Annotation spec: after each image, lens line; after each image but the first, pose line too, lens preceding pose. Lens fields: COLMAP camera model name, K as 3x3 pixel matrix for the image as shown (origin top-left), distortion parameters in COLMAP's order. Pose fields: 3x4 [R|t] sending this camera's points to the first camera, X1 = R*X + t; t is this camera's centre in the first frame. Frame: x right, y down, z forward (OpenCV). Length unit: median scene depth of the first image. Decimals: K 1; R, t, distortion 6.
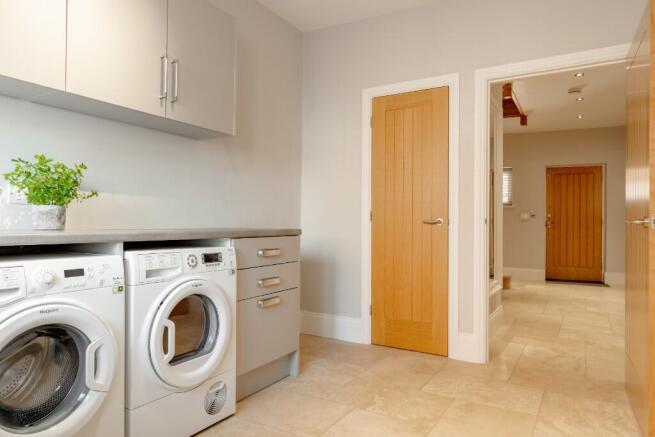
lens RADIAL K [[438.0, 0, 327.5], [0, 438.0, 218.5], [0, 0, 1]] dist [0.024718, 0.001770]
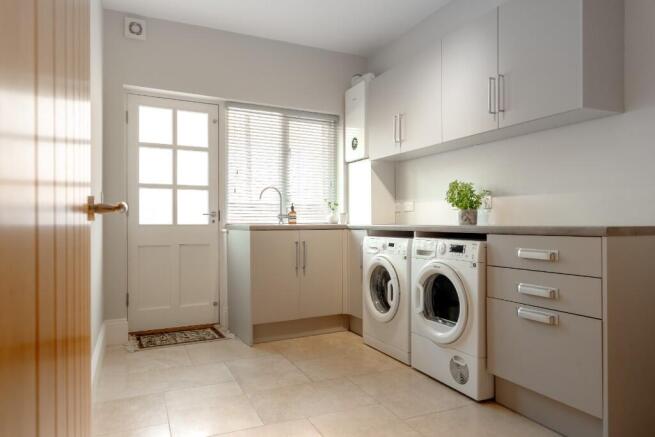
lens RADIAL K [[438.0, 0, 327.5], [0, 438.0, 218.5], [0, 0, 1]] dist [0.024718, 0.001770]
pose [[-0.558489, -0.010710, -0.829443, 0.426666], [0.007393, 0.999813, -0.017888, 0.012953], [0.829479, -0.016123, -0.558305, 0.644549]]
